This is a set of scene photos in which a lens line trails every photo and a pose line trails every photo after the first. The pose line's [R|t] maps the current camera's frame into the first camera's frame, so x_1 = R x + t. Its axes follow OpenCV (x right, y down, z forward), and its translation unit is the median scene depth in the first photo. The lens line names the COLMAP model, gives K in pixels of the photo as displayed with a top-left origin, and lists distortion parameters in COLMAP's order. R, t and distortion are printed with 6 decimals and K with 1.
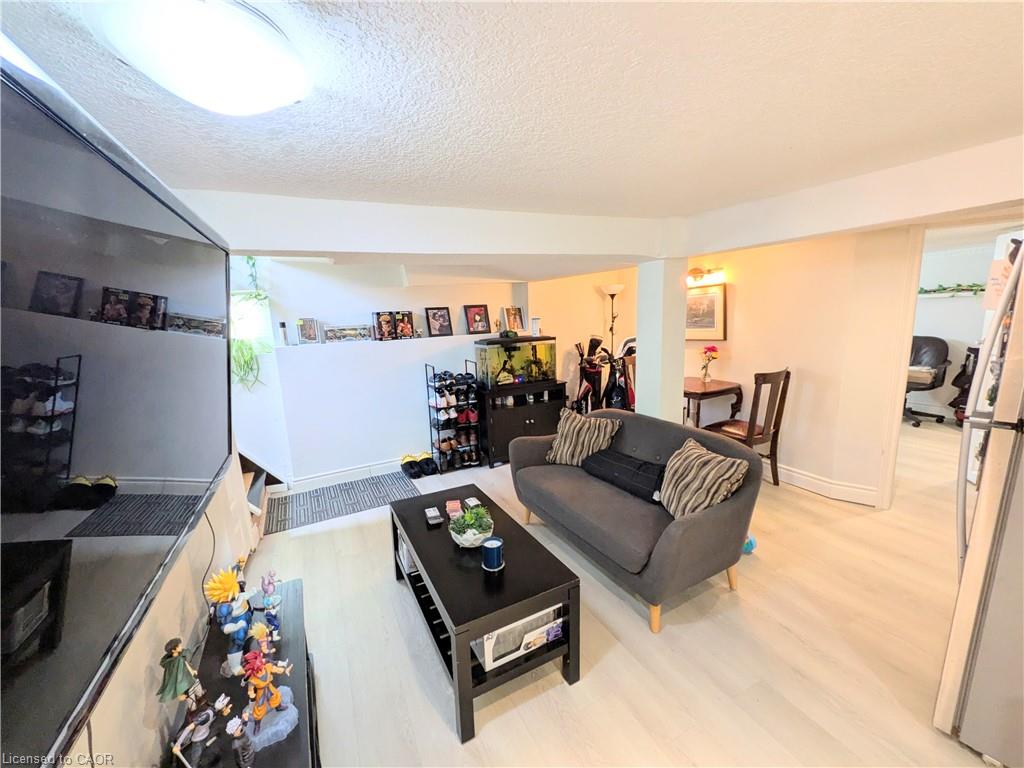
lens RADIAL K [[408.3, 0, 509.0], [0, 408.3, 380.5], [0, 0, 1]] dist [0.004356, 0.000376]
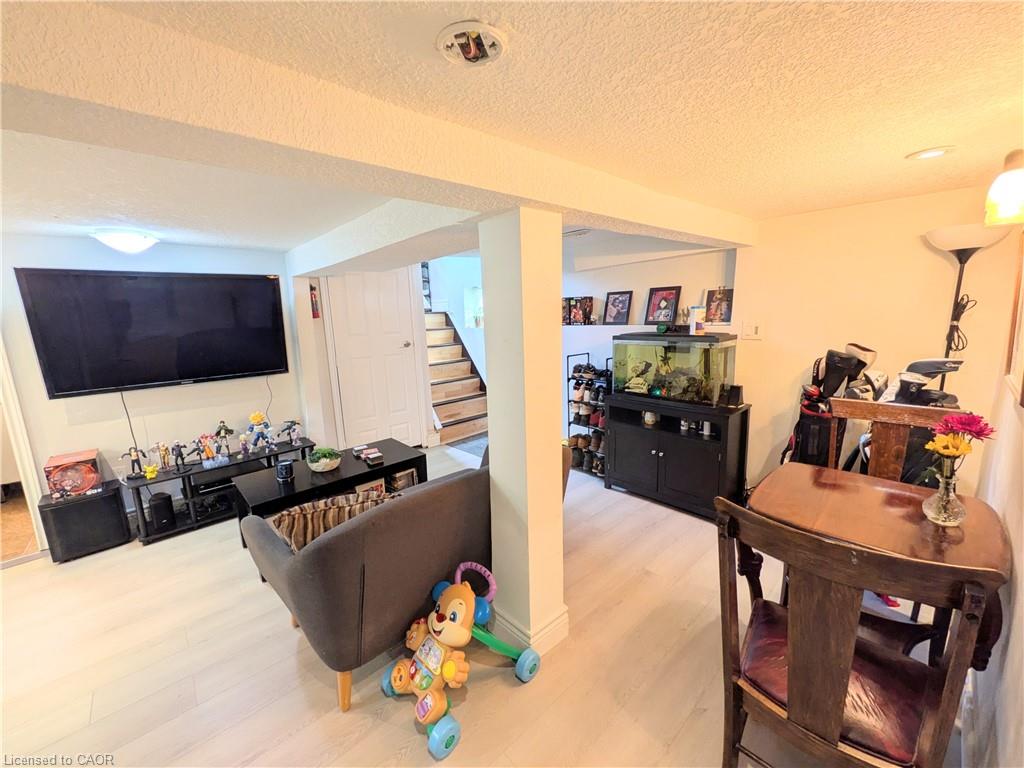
lens RADIAL K [[408.3, 0, 513.7], [0, 408.3, 385.5], [0, 0, 1]] dist [0.004356, 0.000376]
pose [[0.274326, 0.203941, -0.939762, 0.662896], [-0.137997, 0.975487, 0.171411, -0.107631], [0.951684, 0.082662, 0.295745, 0.575128]]
